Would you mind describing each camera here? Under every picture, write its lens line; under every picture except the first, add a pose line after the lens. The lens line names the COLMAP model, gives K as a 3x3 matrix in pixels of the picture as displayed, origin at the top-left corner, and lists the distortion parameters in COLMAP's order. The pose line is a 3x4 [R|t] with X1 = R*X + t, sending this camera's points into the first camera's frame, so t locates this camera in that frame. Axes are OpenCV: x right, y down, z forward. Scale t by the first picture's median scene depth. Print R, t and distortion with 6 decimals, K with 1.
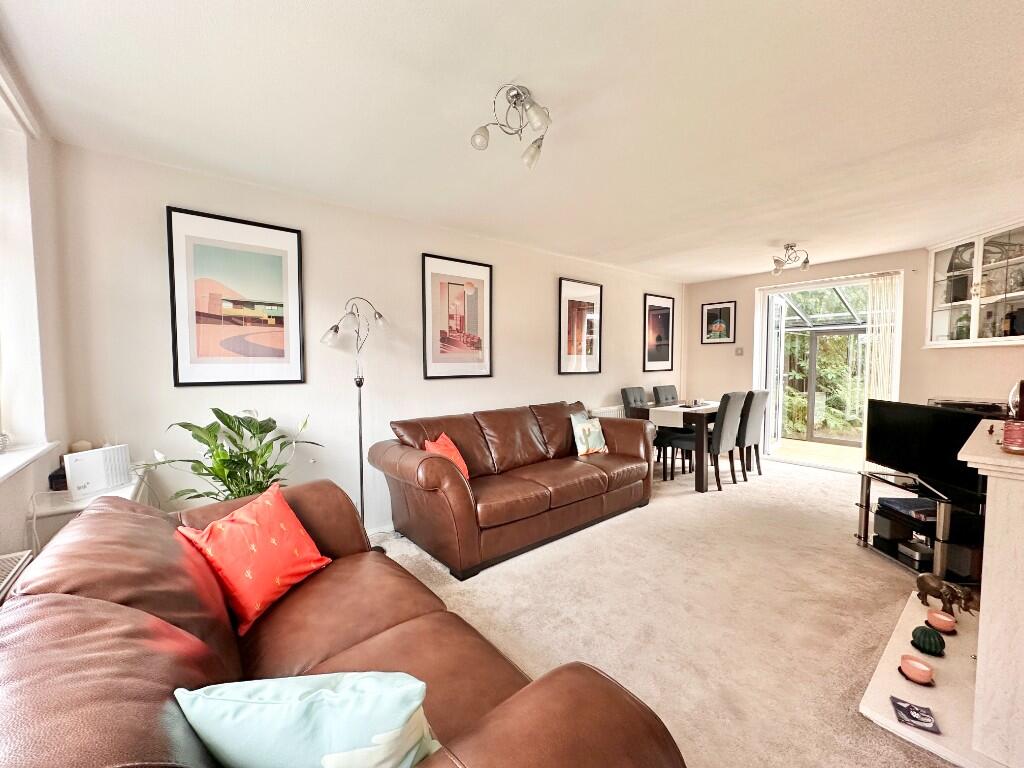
lens RADIAL K [[414.4, 0, 513.1], [0, 414.4, 385.9], [0, 0, 1]] dist [-0.005109, 0.000951]
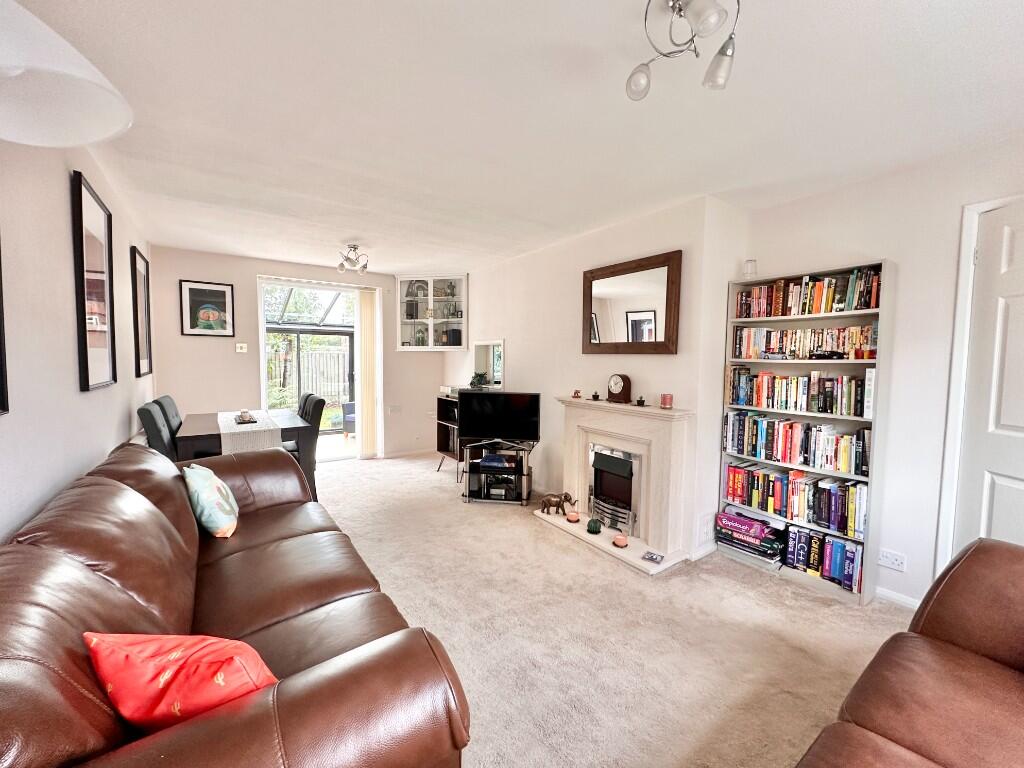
lens RADIAL K [[414.4, 0, 513.5], [0, 414.4, 378.6], [0, 0, 1]] dist [-0.005109, 0.000951]
pose [[0.061765, -0.043325, 0.997150, -0.337974], [0.047669, 0.998045, 0.040411, -0.040001], [-0.996952, 0.045038, 0.063709, 0.570034]]
